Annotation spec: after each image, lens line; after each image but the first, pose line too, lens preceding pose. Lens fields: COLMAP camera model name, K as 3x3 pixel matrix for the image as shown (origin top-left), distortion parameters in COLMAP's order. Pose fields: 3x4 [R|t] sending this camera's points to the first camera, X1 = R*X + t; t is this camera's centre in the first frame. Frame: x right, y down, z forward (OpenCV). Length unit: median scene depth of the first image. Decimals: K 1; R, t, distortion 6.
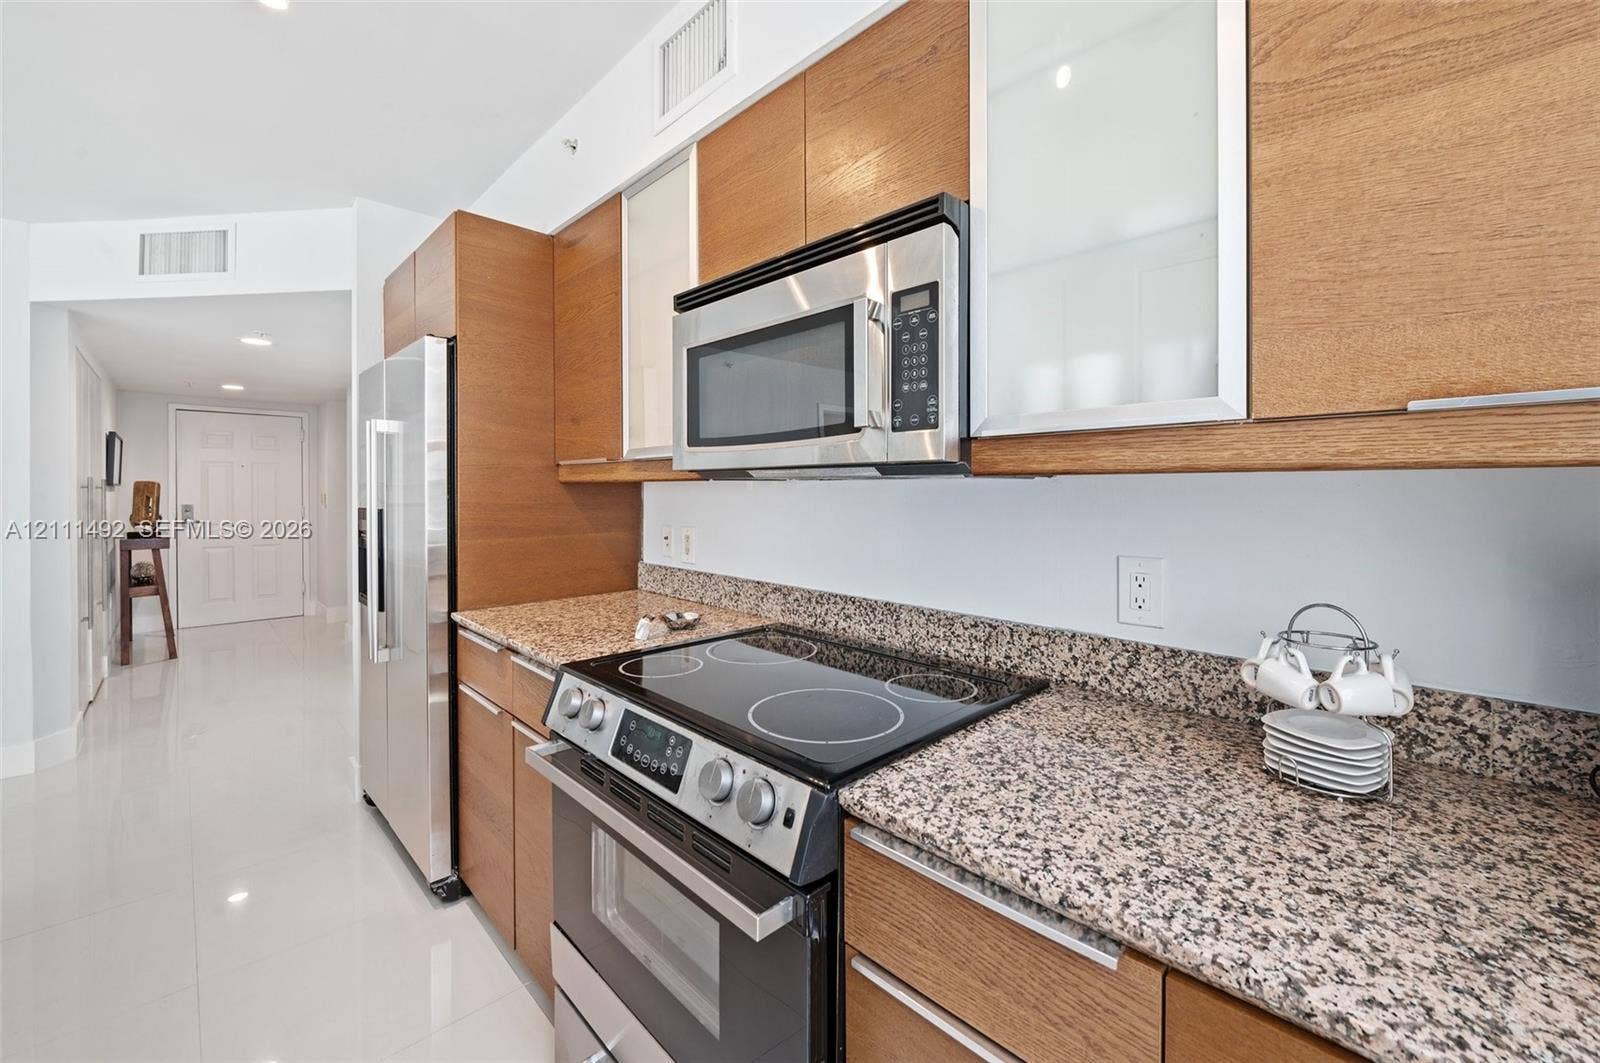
lens RADIAL K [[666.0, 0, 809.7], [0, 666.0, 502.7], [0, 0, 1]] dist [-0.007050, -0.000147]
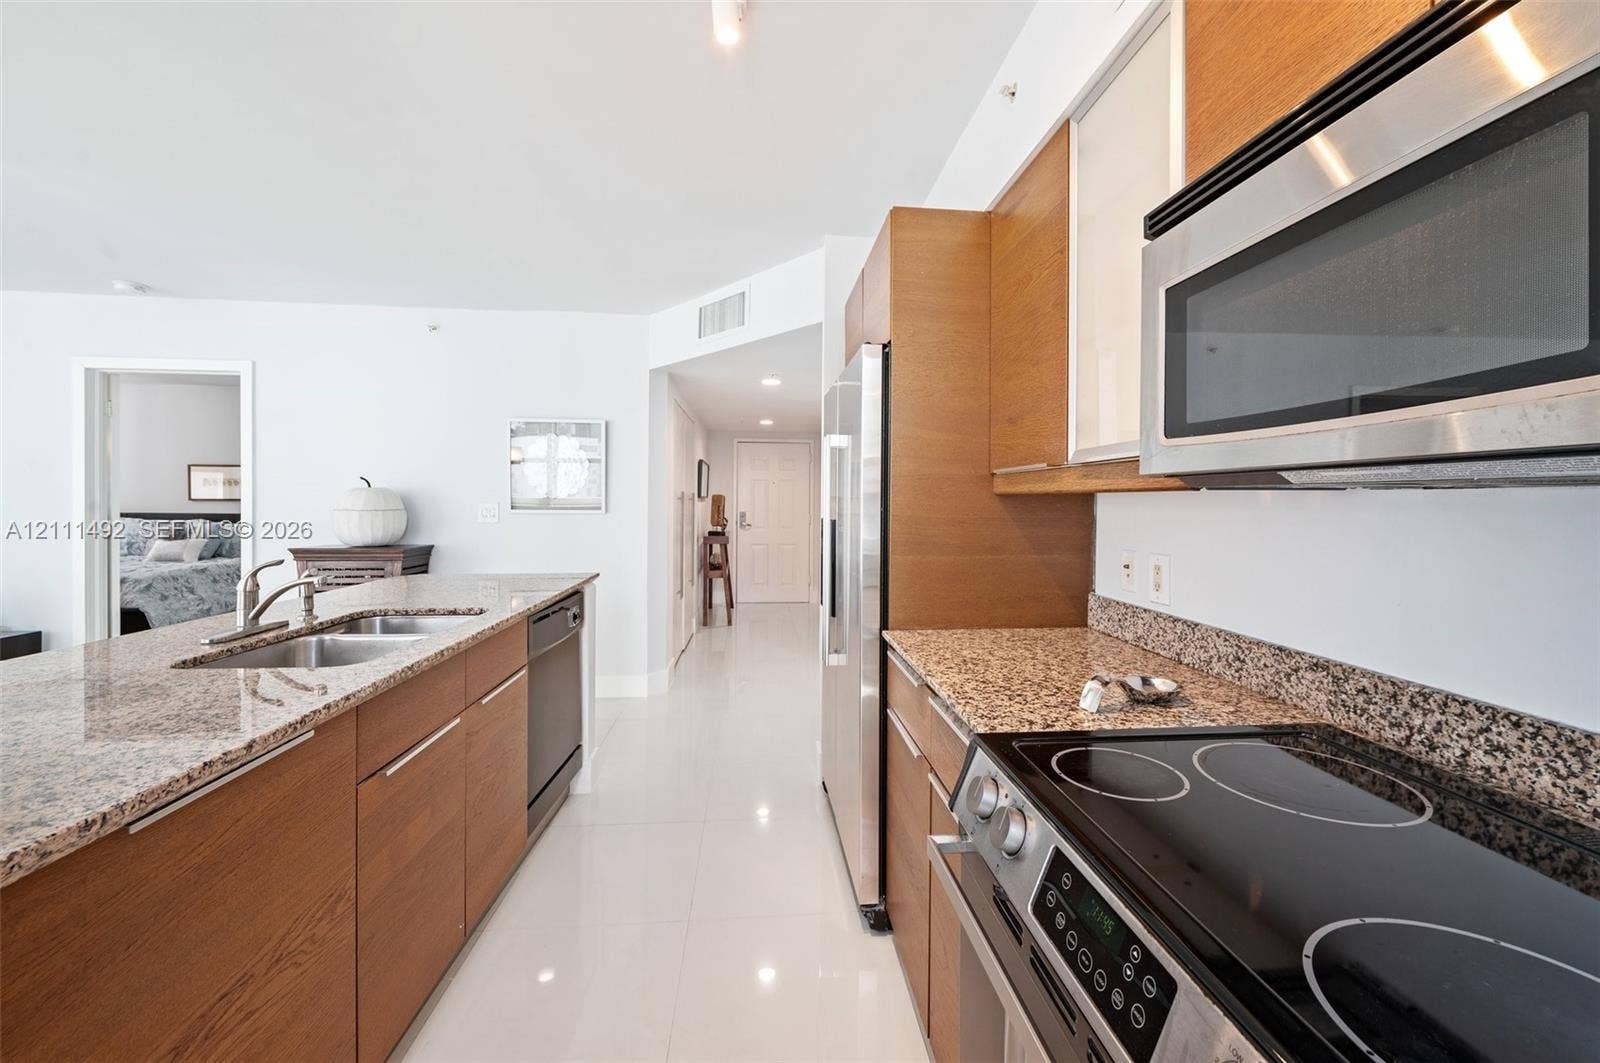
lens RADIAL K [[666.0, 0, 809.7], [0, 666.0, 502.7], [0, 0, 1]] dist [-0.007050, -0.000147]
pose [[0.792185, 0.006957, -0.610242, -0.042033], [-0.019231, 0.999723, -0.013568, -0.003615], [0.609978, 0.022484, 0.792099, 0.186683]]
